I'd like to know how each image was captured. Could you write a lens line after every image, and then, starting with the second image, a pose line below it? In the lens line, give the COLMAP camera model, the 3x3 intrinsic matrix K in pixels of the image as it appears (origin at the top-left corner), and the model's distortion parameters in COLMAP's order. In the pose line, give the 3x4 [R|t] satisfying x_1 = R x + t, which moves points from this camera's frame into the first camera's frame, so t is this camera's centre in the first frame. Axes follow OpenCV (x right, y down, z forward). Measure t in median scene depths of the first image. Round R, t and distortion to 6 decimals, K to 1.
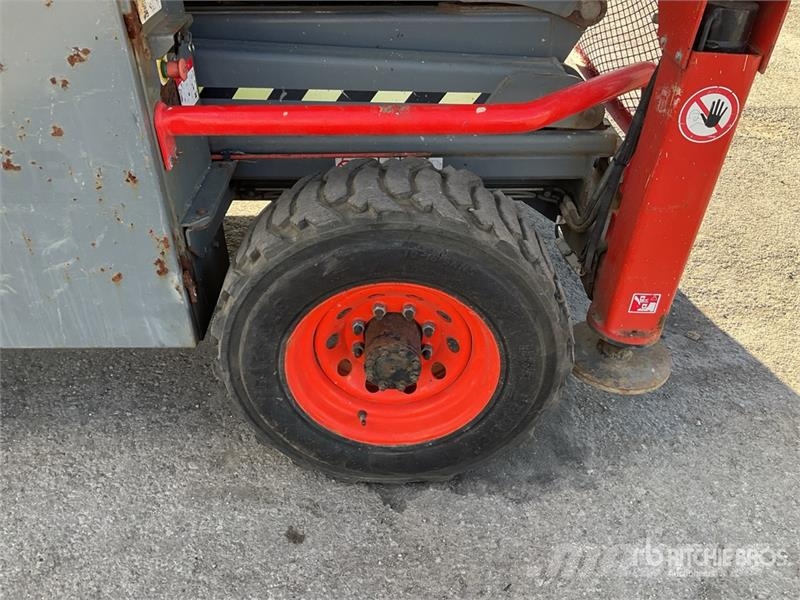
lens RADIAL K [[662.1, 0, 400.0], [0, 662.1, 300.0], [0, 0, 1]] dist [0.090460, -0.188197]
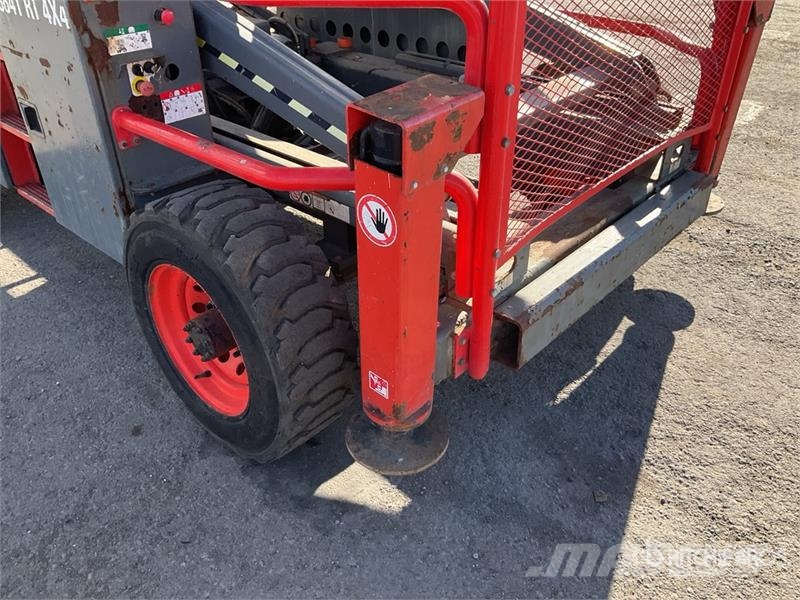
lens RADIAL K [[662.1, 0, 400.0], [0, 662.1, 300.0], [0, 0, 1]] dist [0.090460, -0.188197]
pose [[0.732943, 0.364917, -0.574135, 1.061082], [-0.392788, 0.916071, 0.080815, -0.242175], [0.555439, 0.166280, 0.814763, 0.166474]]
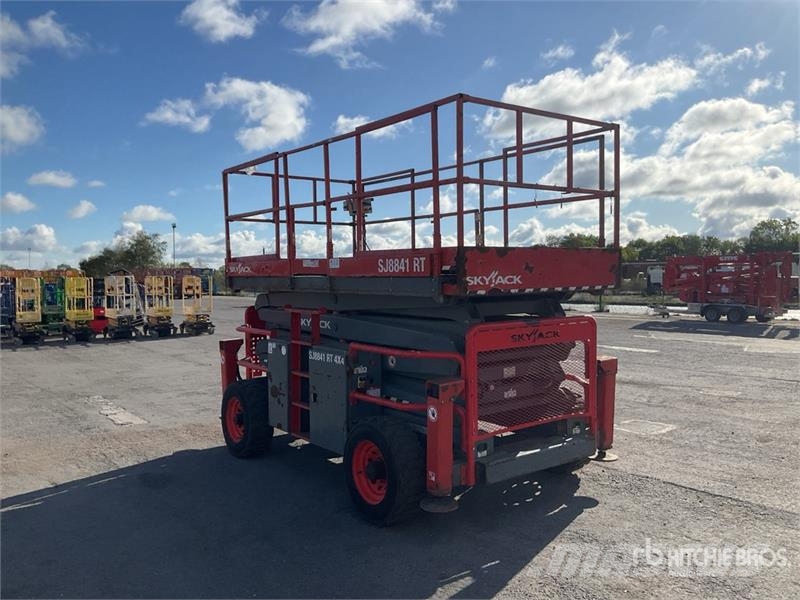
lens RADIAL K [[662.1, 0, 400.0], [0, 662.1, 300.0], [0, 0, 1]] dist [0.090460, -0.188197]
pose [[0.591132, 0.019254, -0.806345, 3.074493], [-0.462713, 0.826944, -0.319469, 0.429483], [0.660651, 0.561955, 0.497742, -1.206371]]
